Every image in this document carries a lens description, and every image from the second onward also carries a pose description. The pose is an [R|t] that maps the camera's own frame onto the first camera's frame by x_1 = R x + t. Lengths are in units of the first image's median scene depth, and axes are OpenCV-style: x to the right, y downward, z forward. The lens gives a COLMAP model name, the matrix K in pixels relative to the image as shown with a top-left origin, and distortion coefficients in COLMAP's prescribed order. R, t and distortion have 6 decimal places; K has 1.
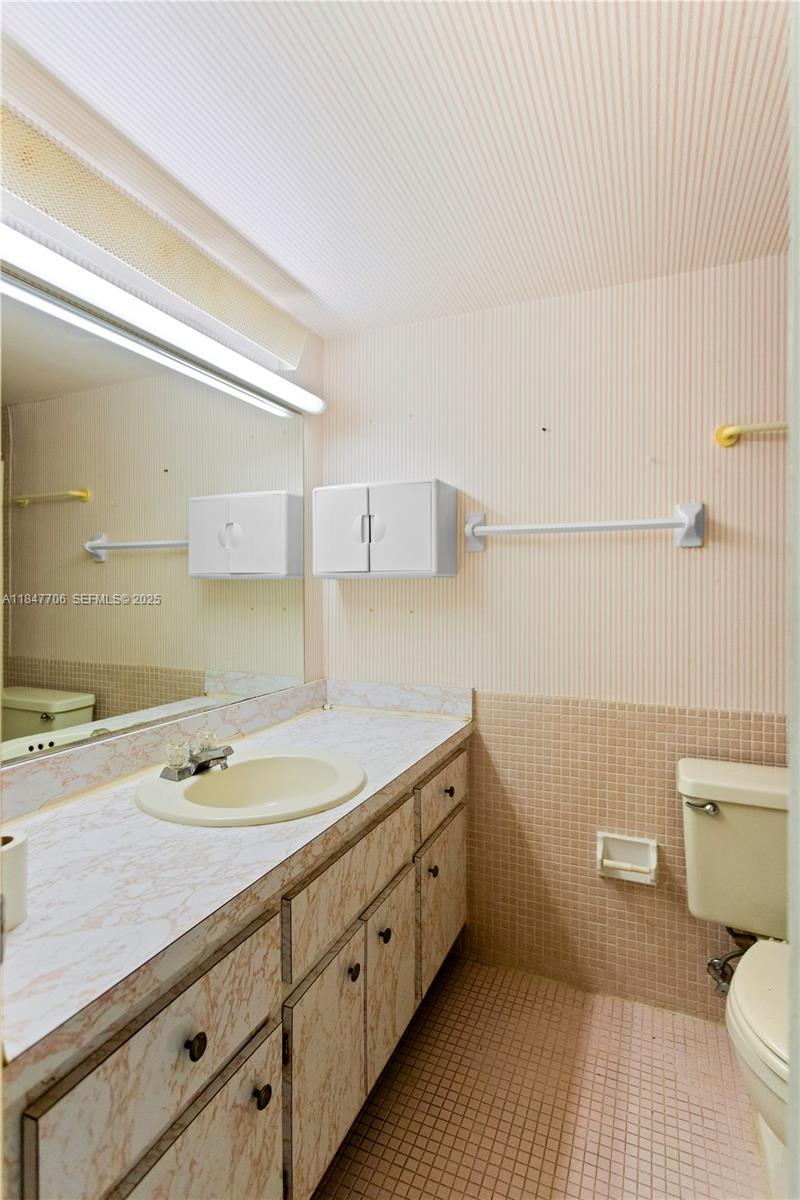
lens RADIAL K [[577.5, 0, 415.2], [0, 577.5, 598.3], [0, 0, 1]] dist [0.004030, 0.000203]
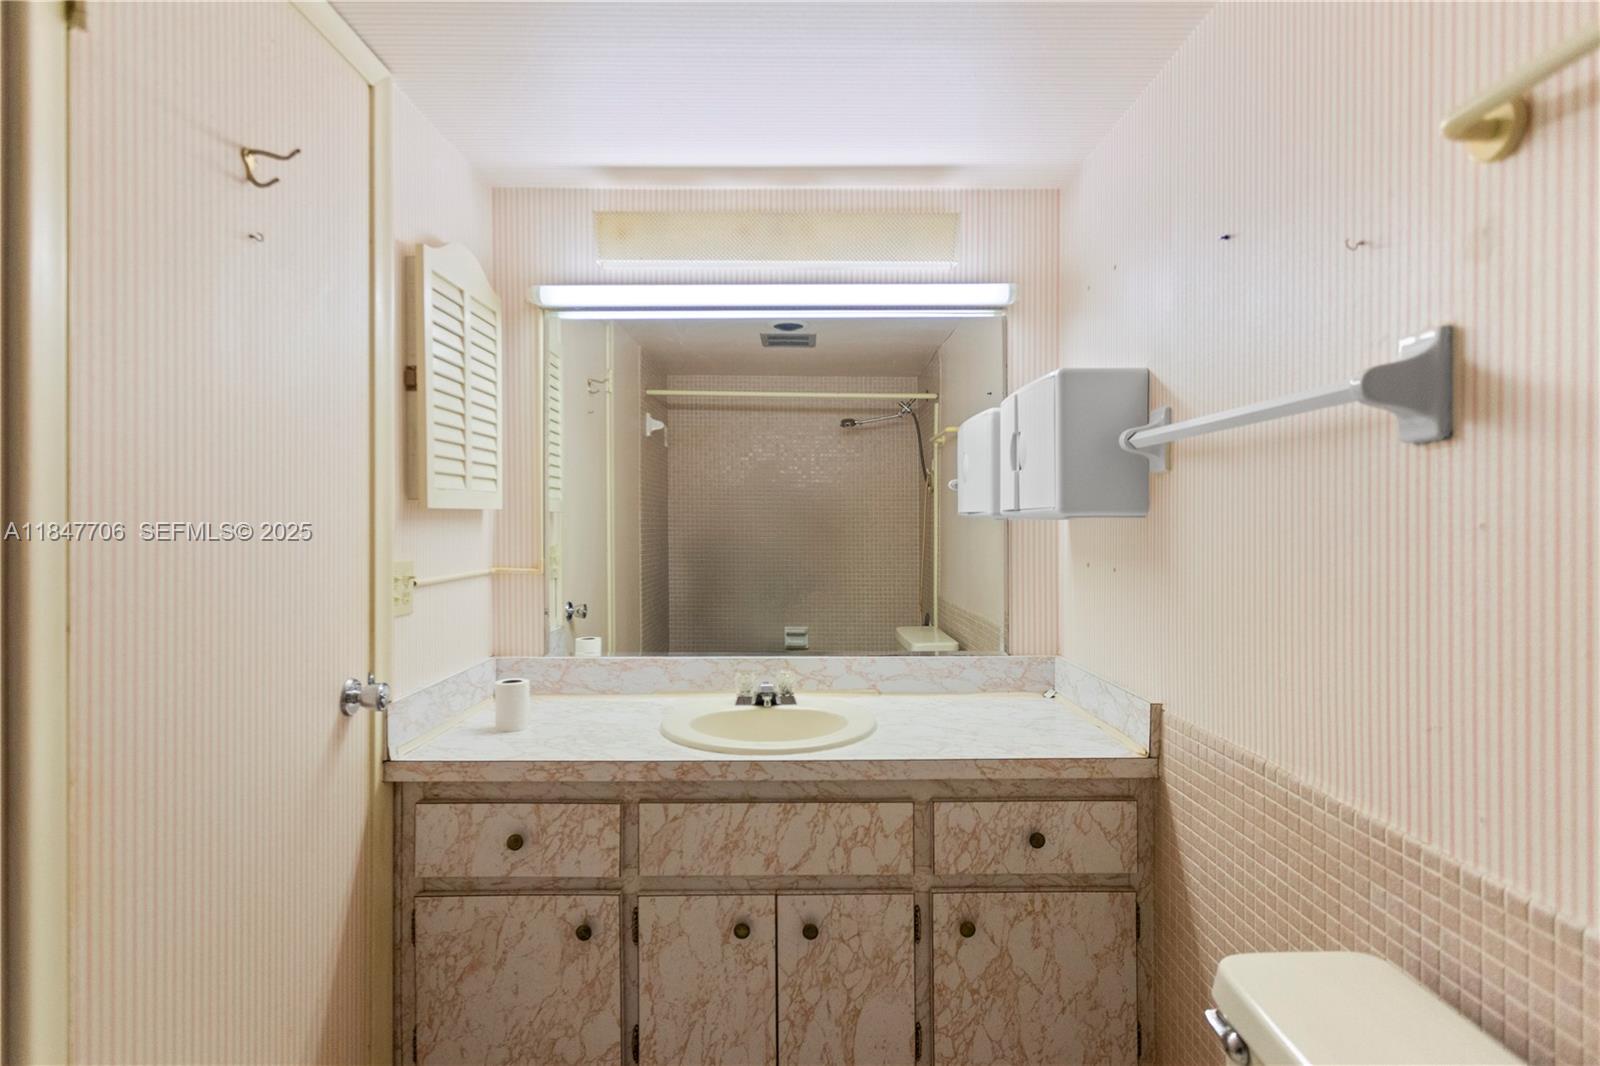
lens RADIAL K [[808.4, 0, 799.6], [0, 808.4, 525.5], [0, 0, 1]] dist [0.000440, -0.000400]
pose [[0.383726, 0.005831, -0.923429, 0.830496], [-0.015385, 0.999882, -0.000080, -0.024384], [0.923319, 0.014238, 0.383770, 0.393288]]
